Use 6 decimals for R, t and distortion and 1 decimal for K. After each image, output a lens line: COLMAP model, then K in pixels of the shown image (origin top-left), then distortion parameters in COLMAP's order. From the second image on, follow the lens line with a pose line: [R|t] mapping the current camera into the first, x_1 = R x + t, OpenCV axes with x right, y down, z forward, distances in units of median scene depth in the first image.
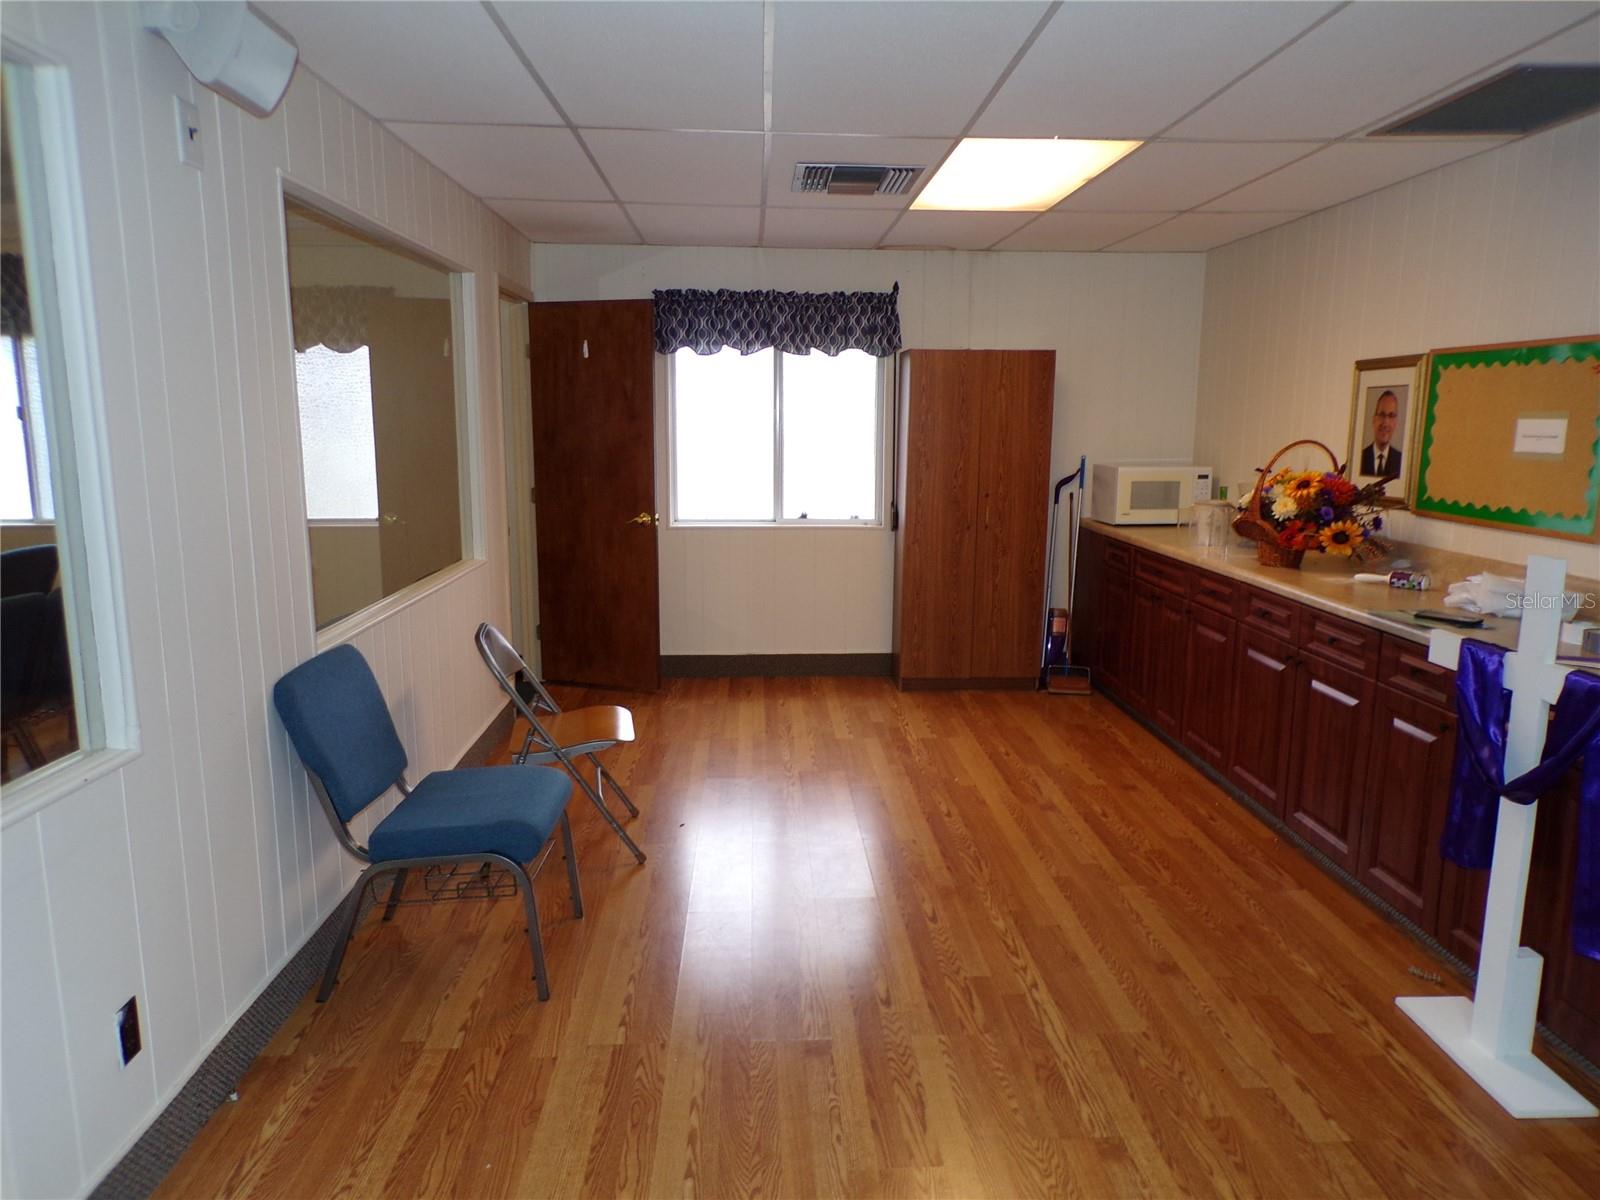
lens RADIAL K [[1075.7, 0, 796.7], [0, 1075.7, 596.8], [0, 0, 1]] dist [-0.005235, 0.007559]
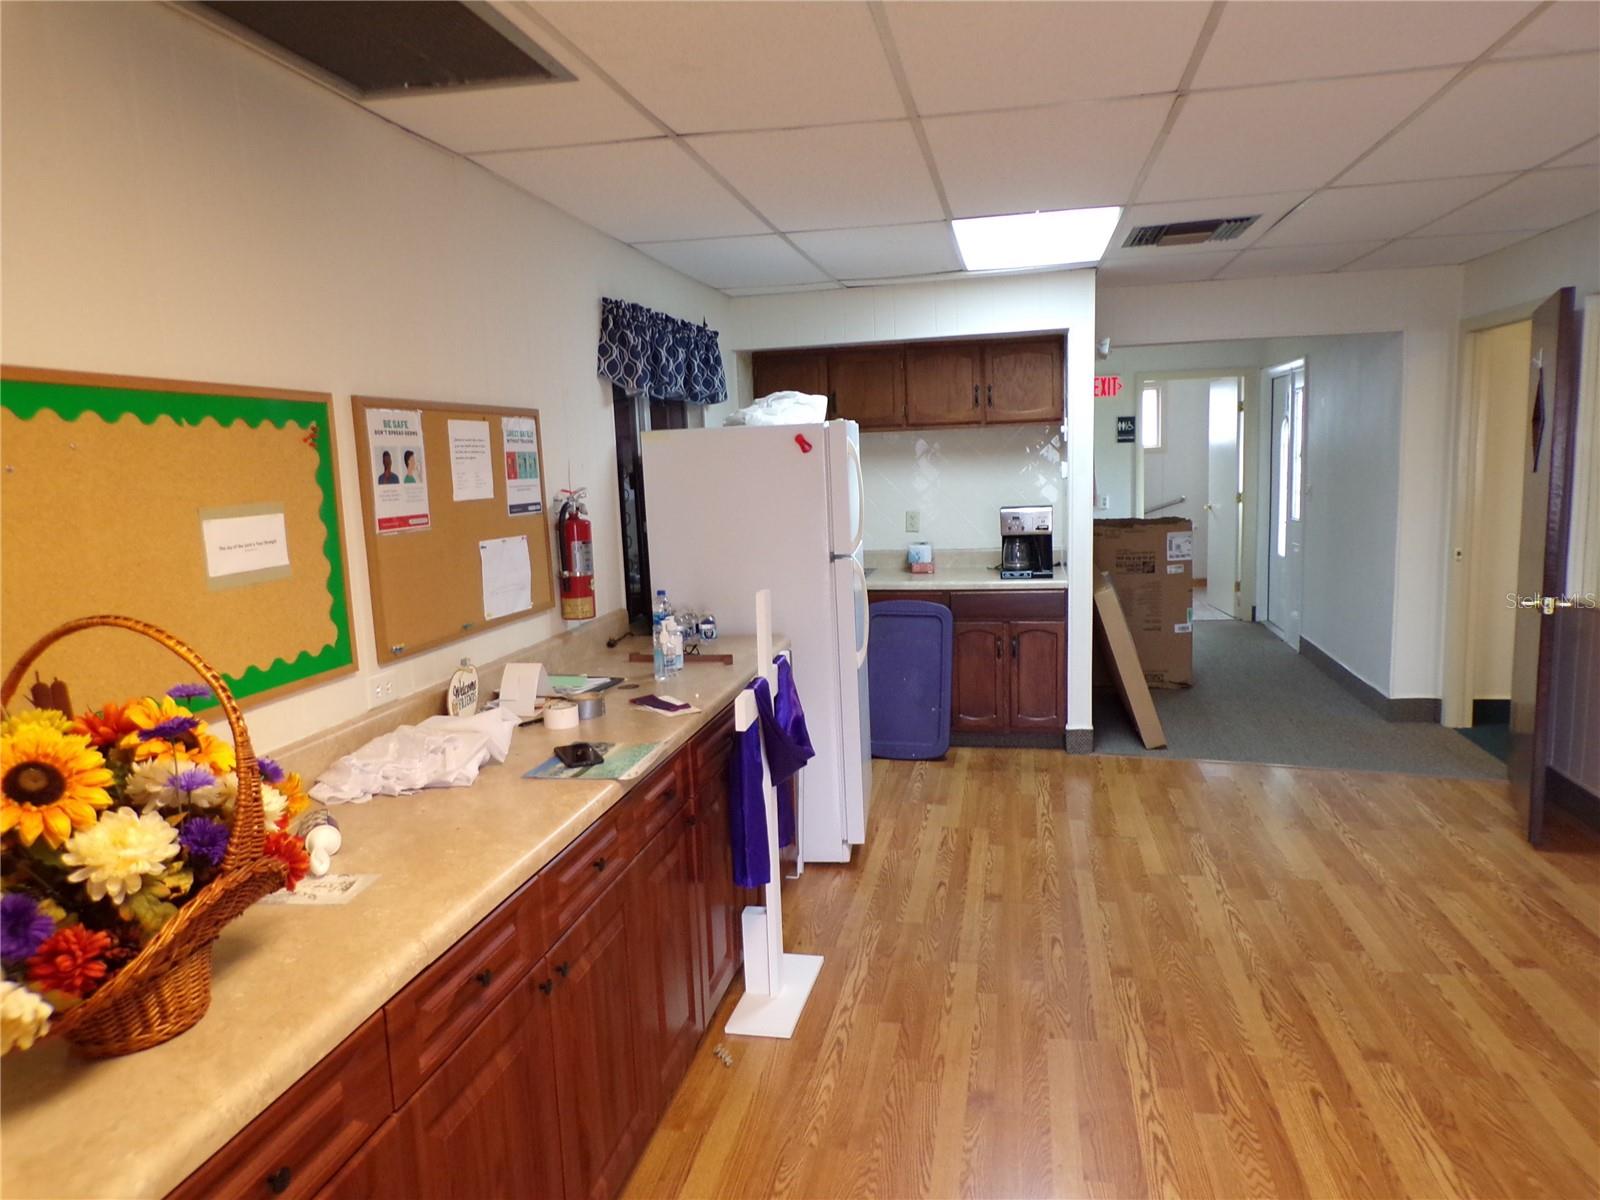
lens RADIAL K [[1075.7, 0, 797.5], [0, 1075.7, 601.7], [0, 0, 1]] dist [-0.005235, 0.007559]
pose [[-0.970734, 0.000107, 0.240157, 0.287394], [0.072678, 0.953240, 0.293346, -0.325585], [-0.228896, 0.302215, -0.925350, 1.781073]]
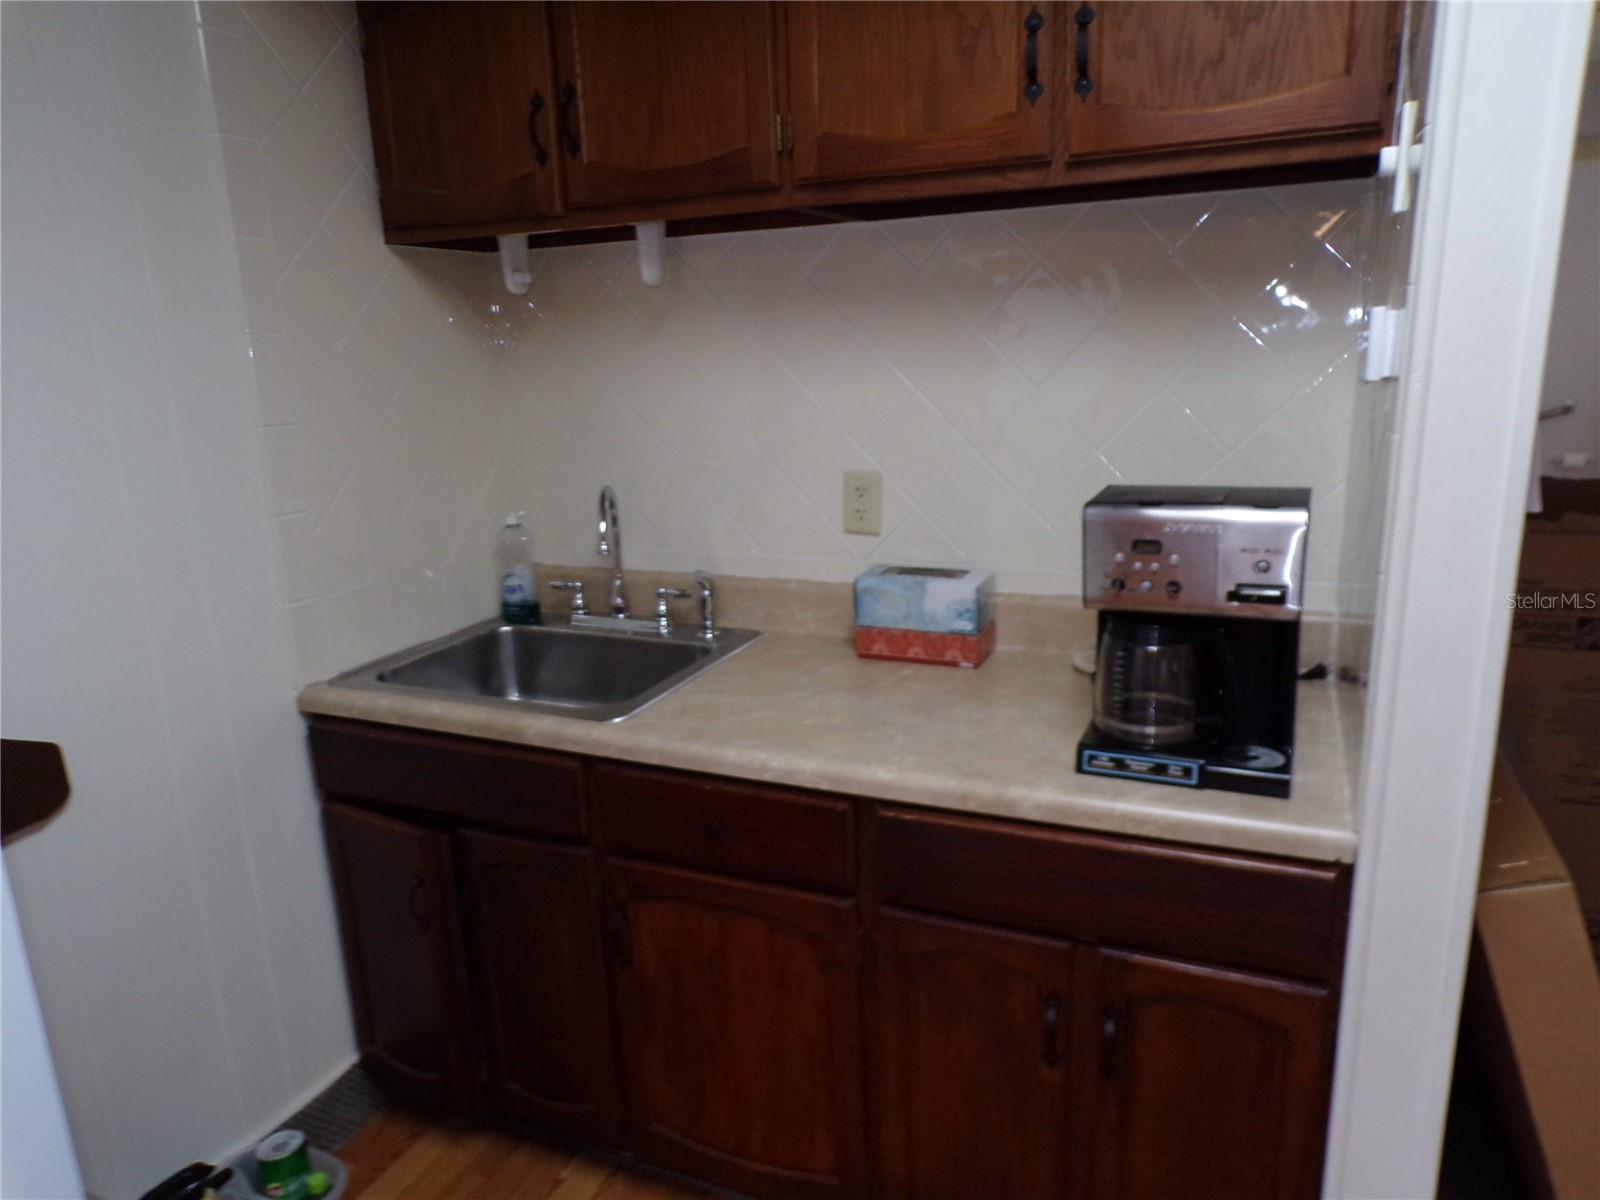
lens RADIAL K [[1075.7, 0, 810.3], [0, 1075.7, 608.5], [0, 0, 1]] dist [-0.005235, 0.007559]
pose [[-0.903429, -0.074433, 0.422227, 0.302798], [0.103050, 0.918246, 0.382368, -0.052981], [-0.416169, 0.388953, -0.821899, 0.361245]]
